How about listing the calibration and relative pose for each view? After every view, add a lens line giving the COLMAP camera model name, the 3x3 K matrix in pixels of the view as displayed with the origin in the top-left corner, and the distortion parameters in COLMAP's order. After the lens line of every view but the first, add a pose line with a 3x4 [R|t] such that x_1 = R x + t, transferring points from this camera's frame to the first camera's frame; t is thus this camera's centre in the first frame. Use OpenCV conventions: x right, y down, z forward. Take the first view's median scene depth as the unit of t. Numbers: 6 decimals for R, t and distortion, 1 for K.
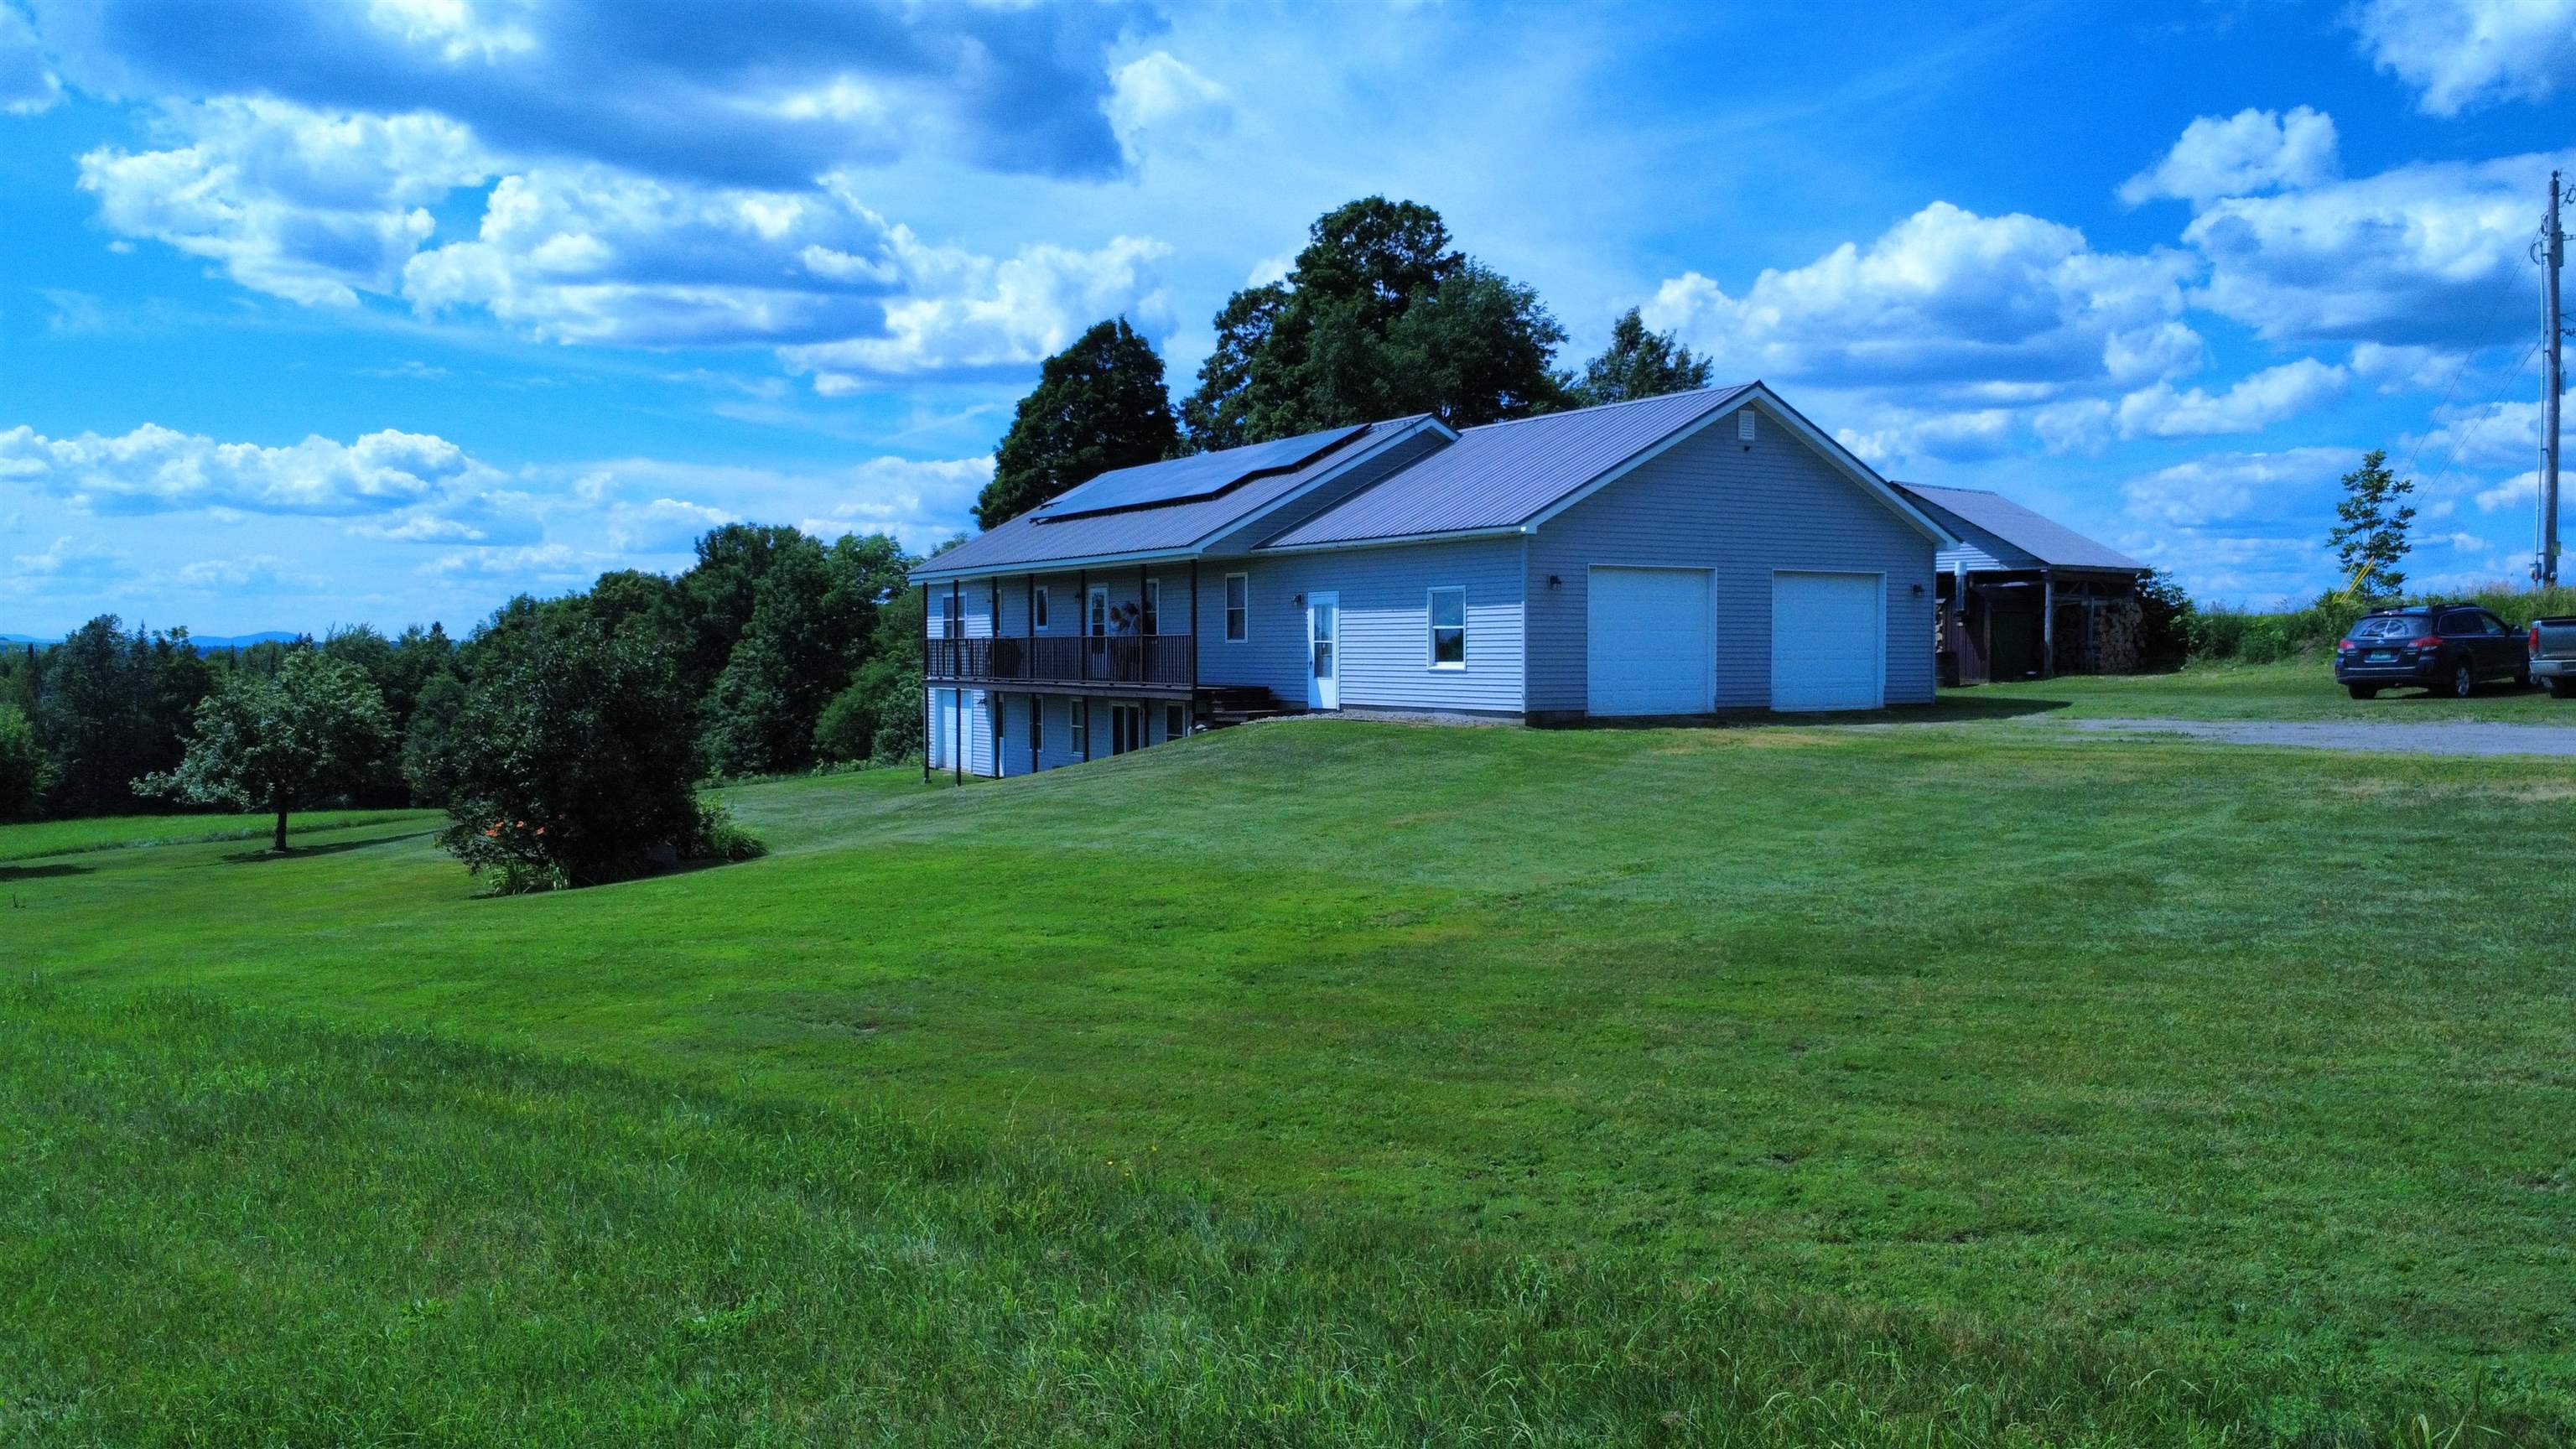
lens RADIAL K [[1877.1, 0, 1341.9], [0, 1877.1, 715.2], [0, 0, 1]] dist [0.004077, -0.001152]
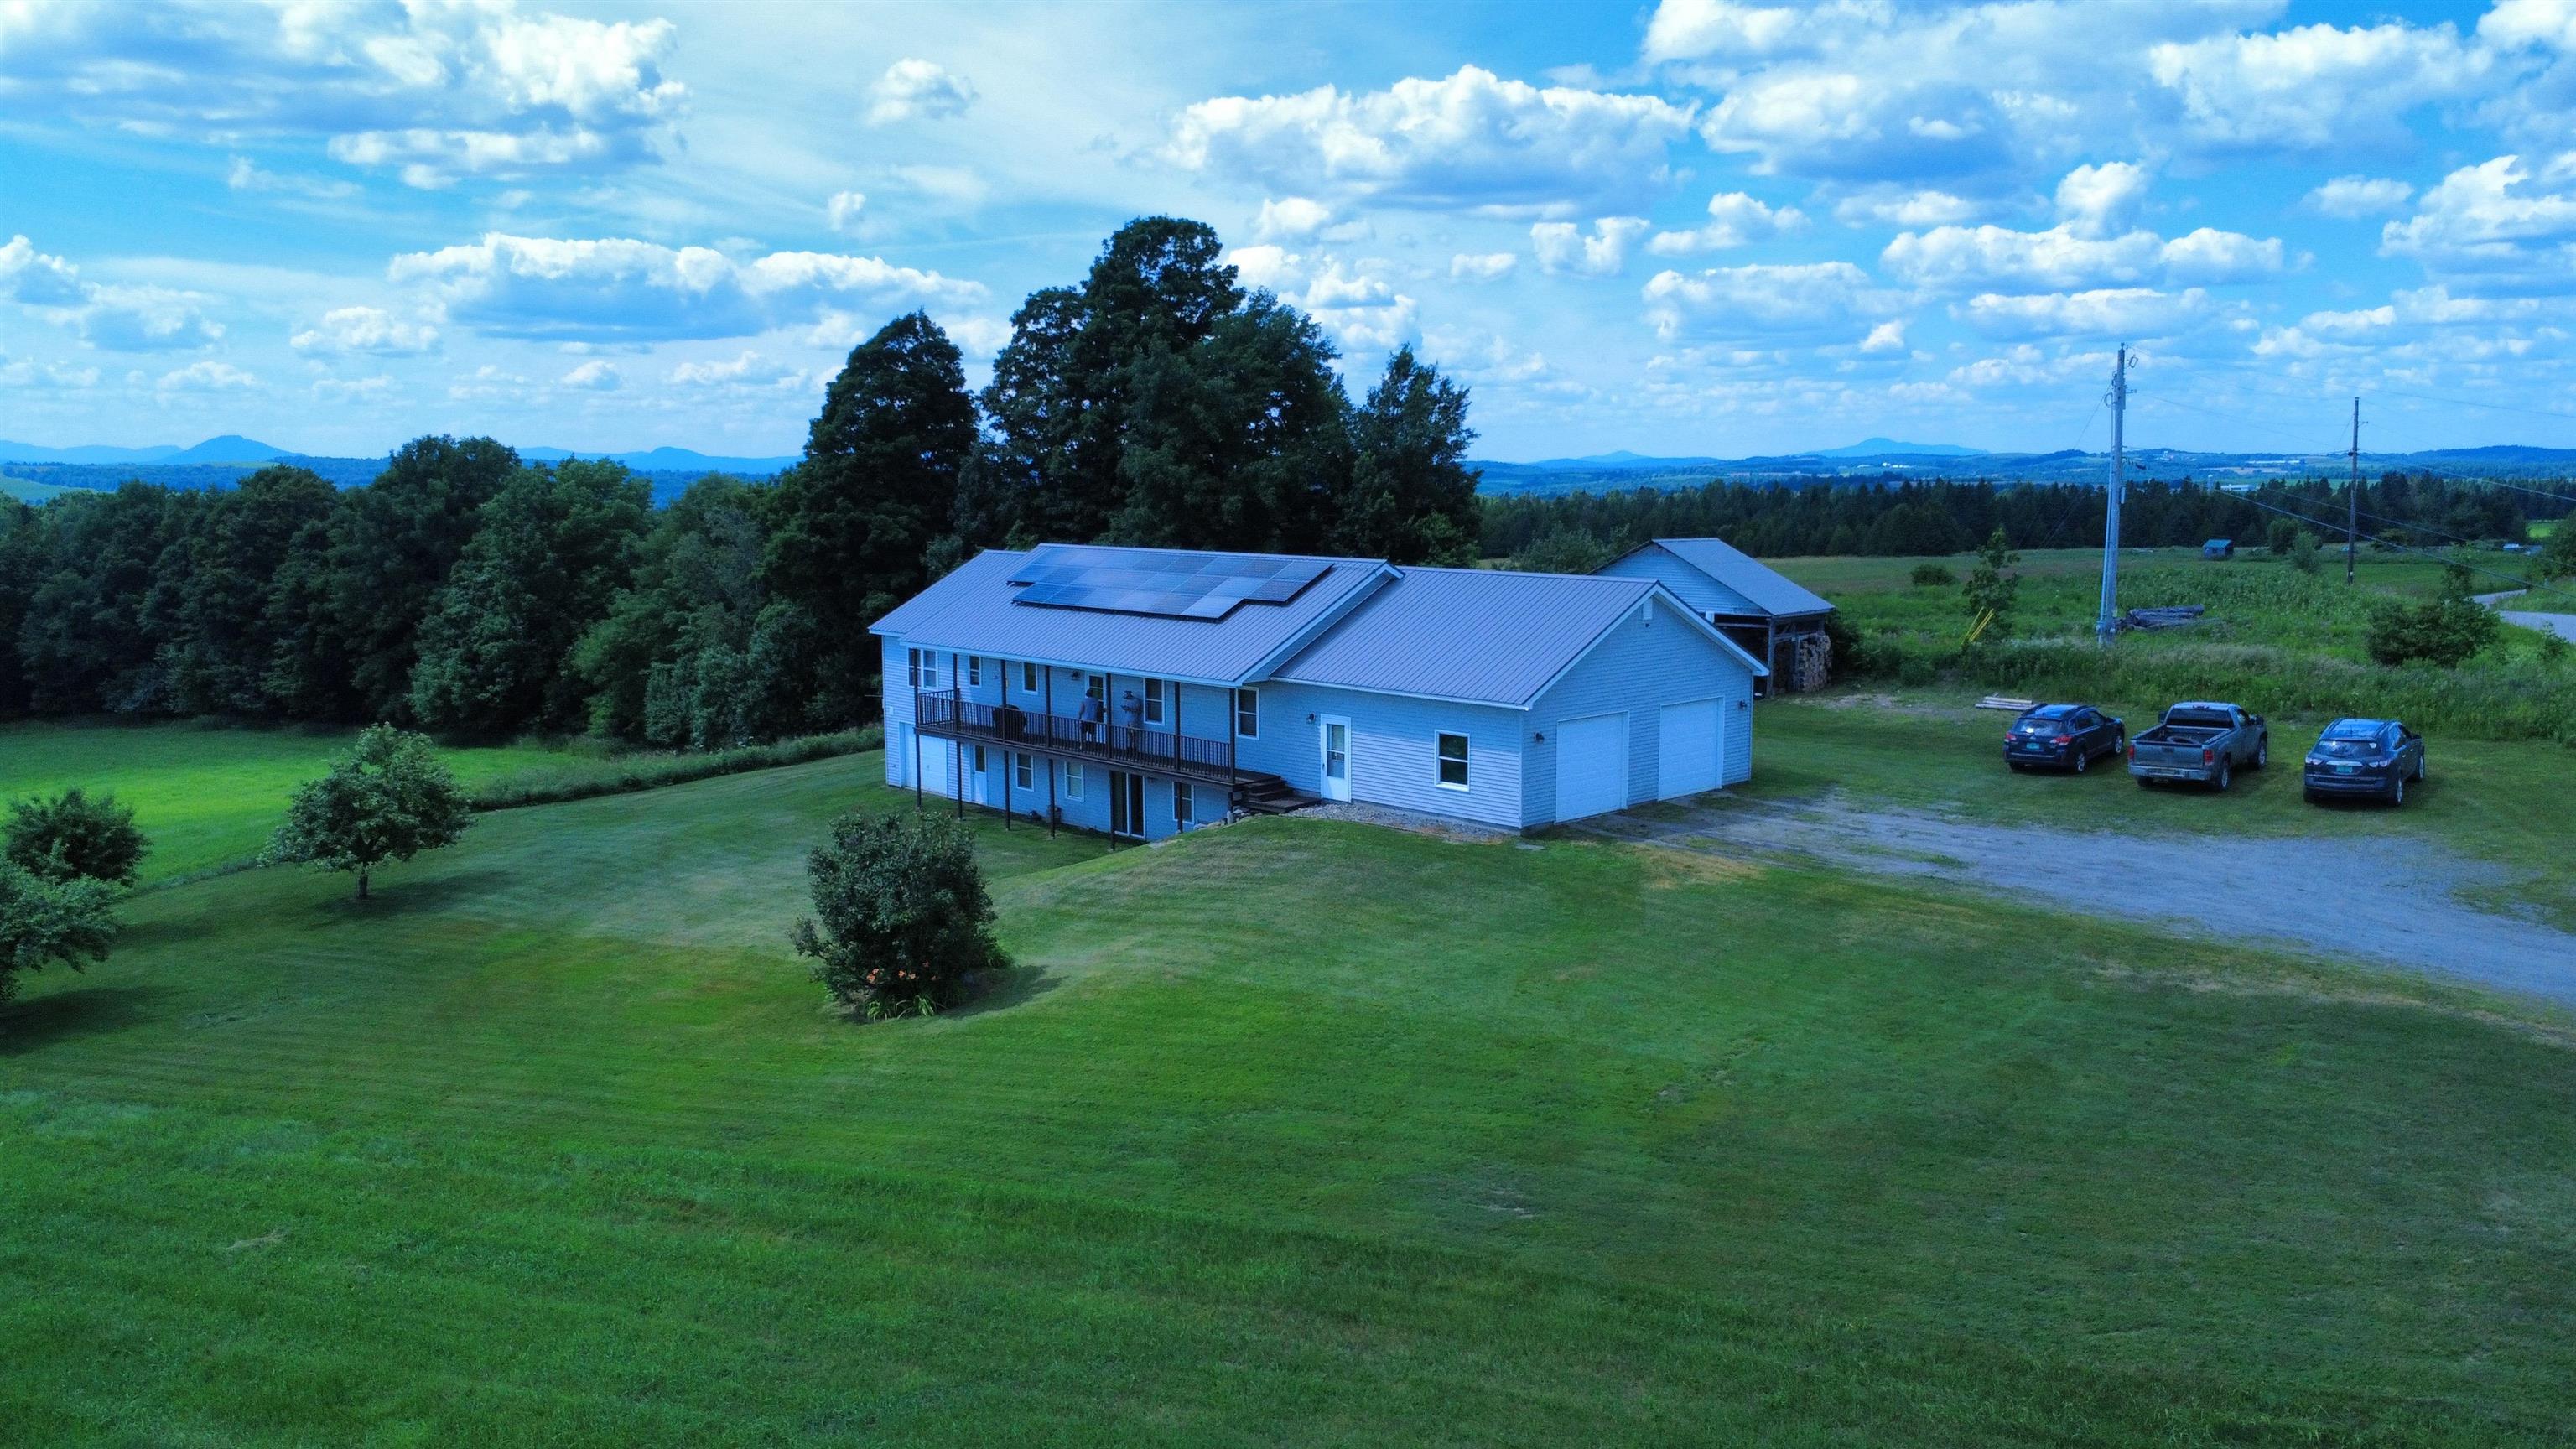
lens RADIAL K [[1841.2, 0, 1330.1], [0, 1841.2, 727.8], [0, 0, 1]] dist [0.004996, -0.001450]
pose [[0.975920, -0.032477, 0.215699, -0.209907], [0.009444, 0.994218, 0.106965, -0.138592], [-0.217925, -0.102352, 0.970584, -0.207749]]
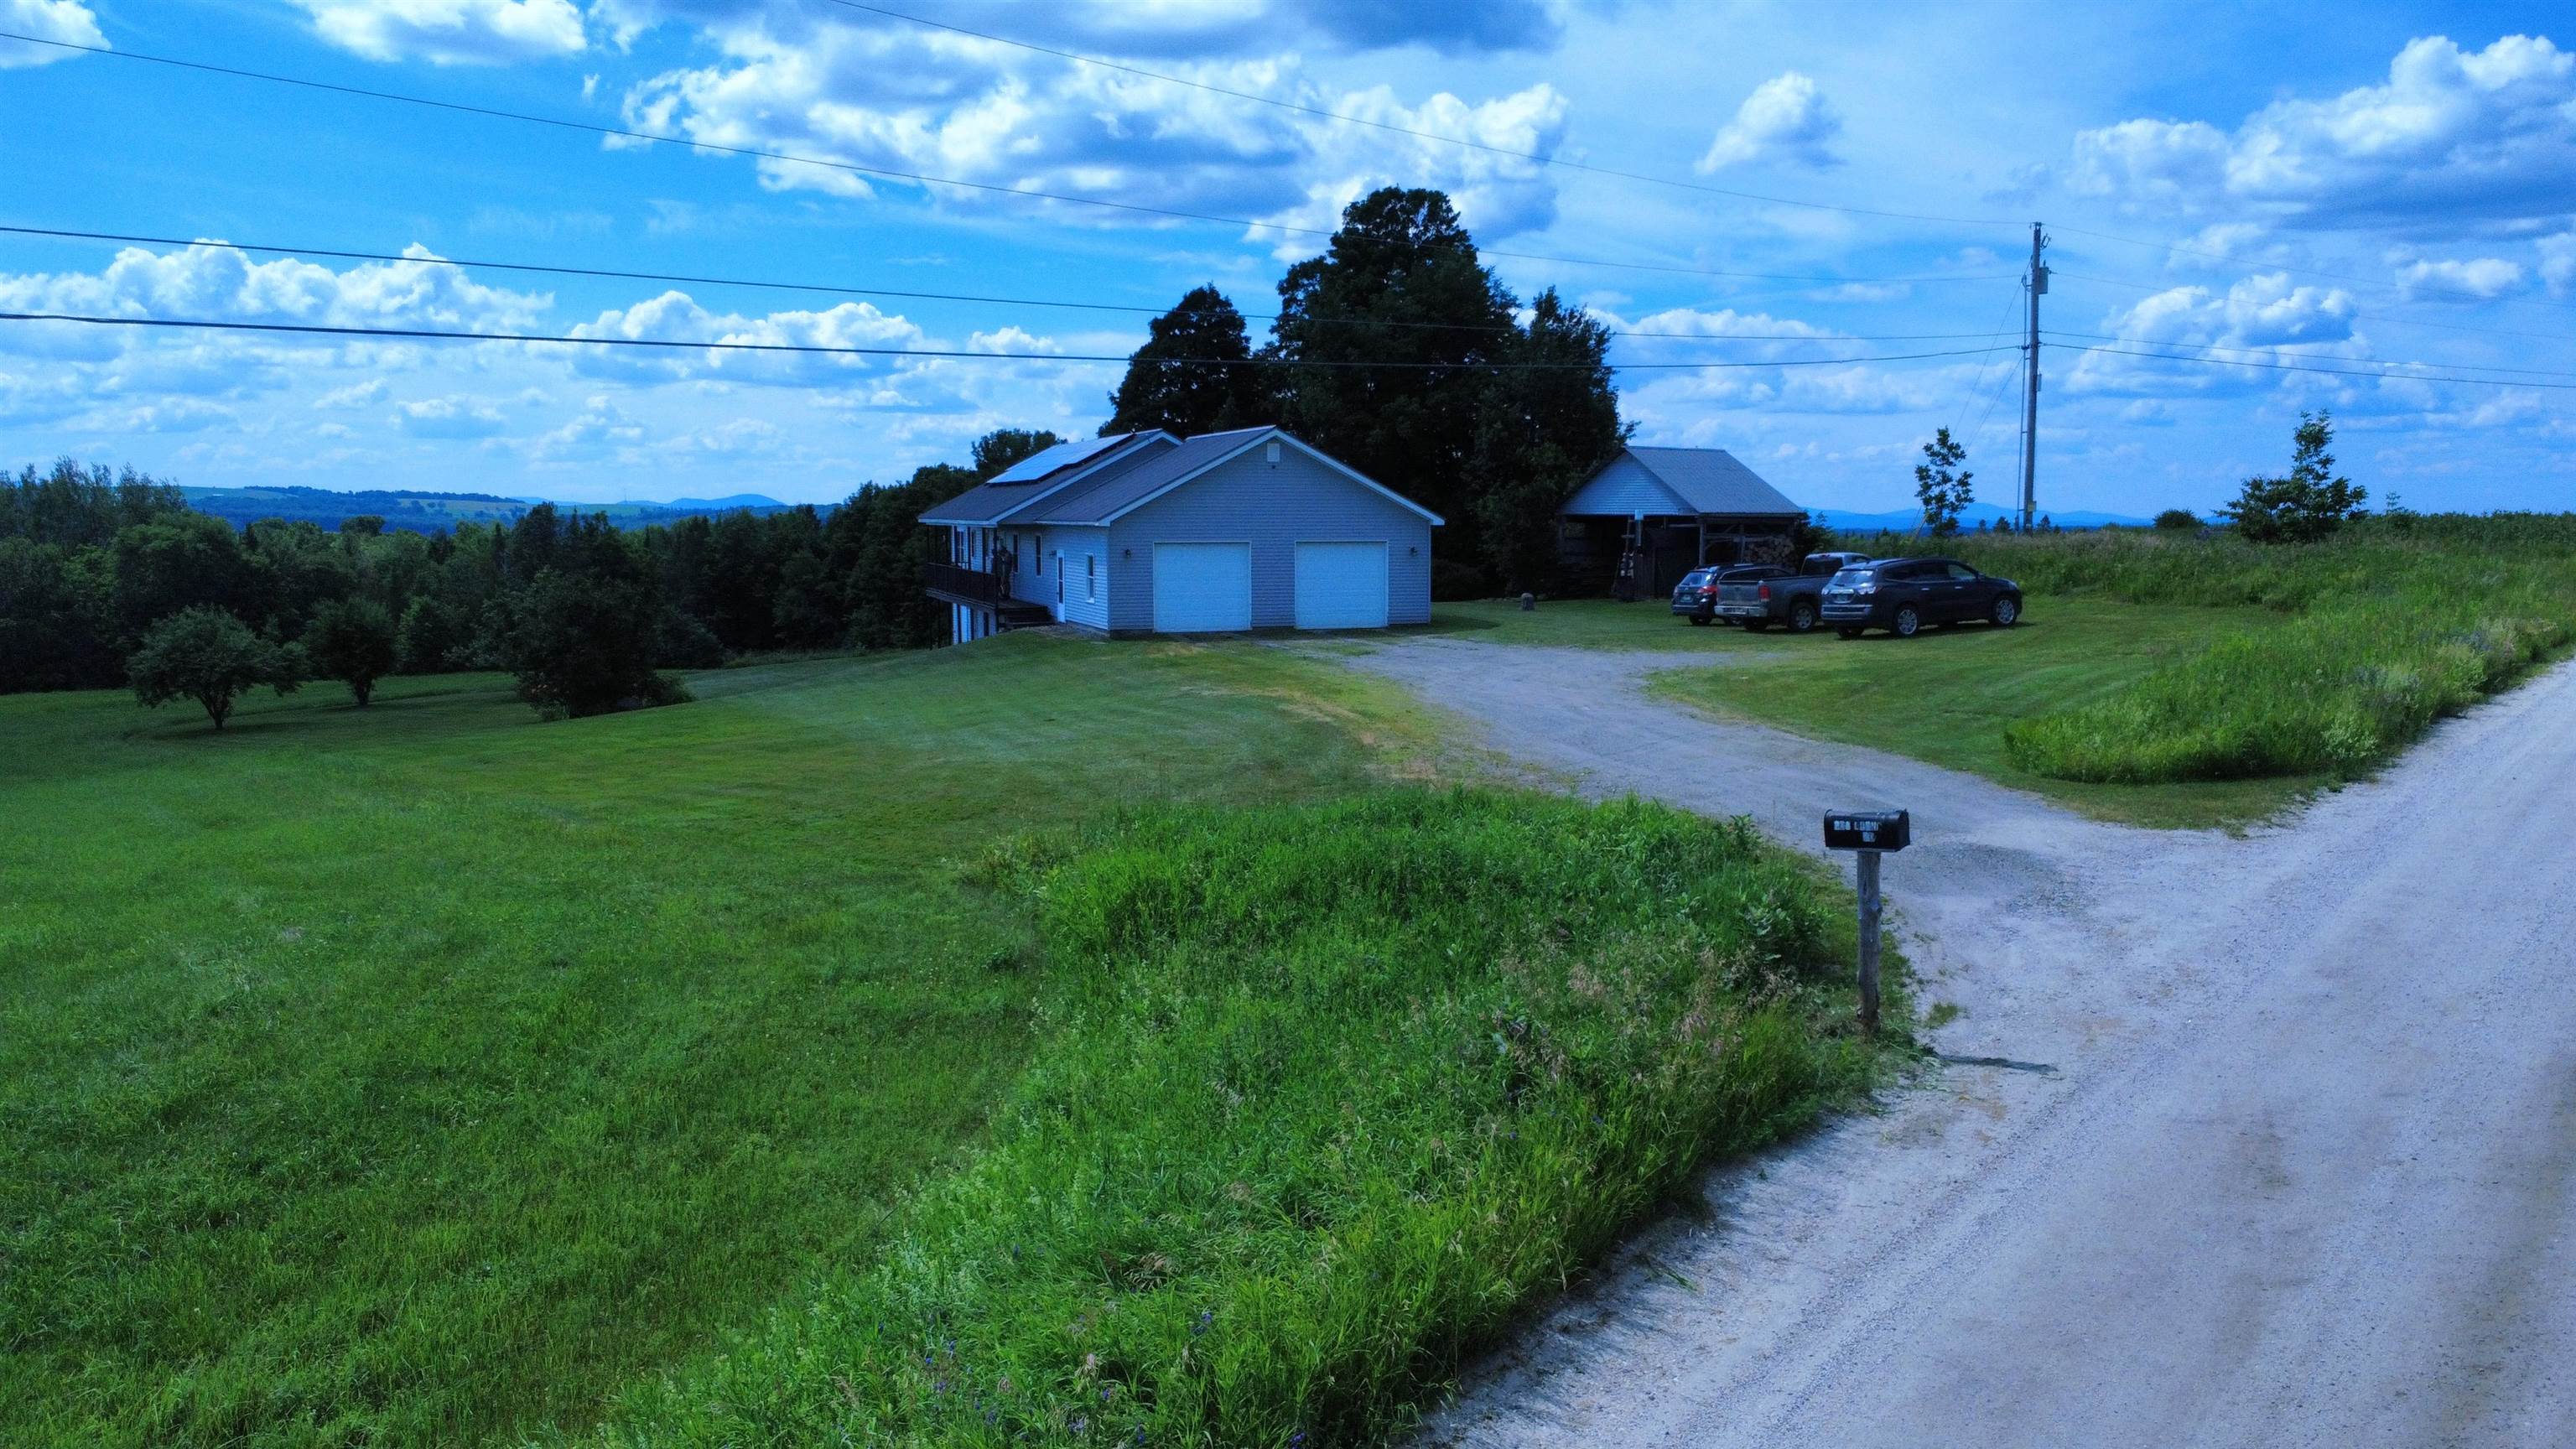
lens RADIAL K [[1877.1, 0, 1341.9], [0, 1877.1, 715.2], [0, 0, 1]] dist [0.004077, -0.001152]
pose [[0.978480, 0.022687, -0.205093, 0.390636], [-0.007802, 0.997294, 0.073095, -0.030149], [0.206196, -0.069922, 0.976009, -0.376707]]
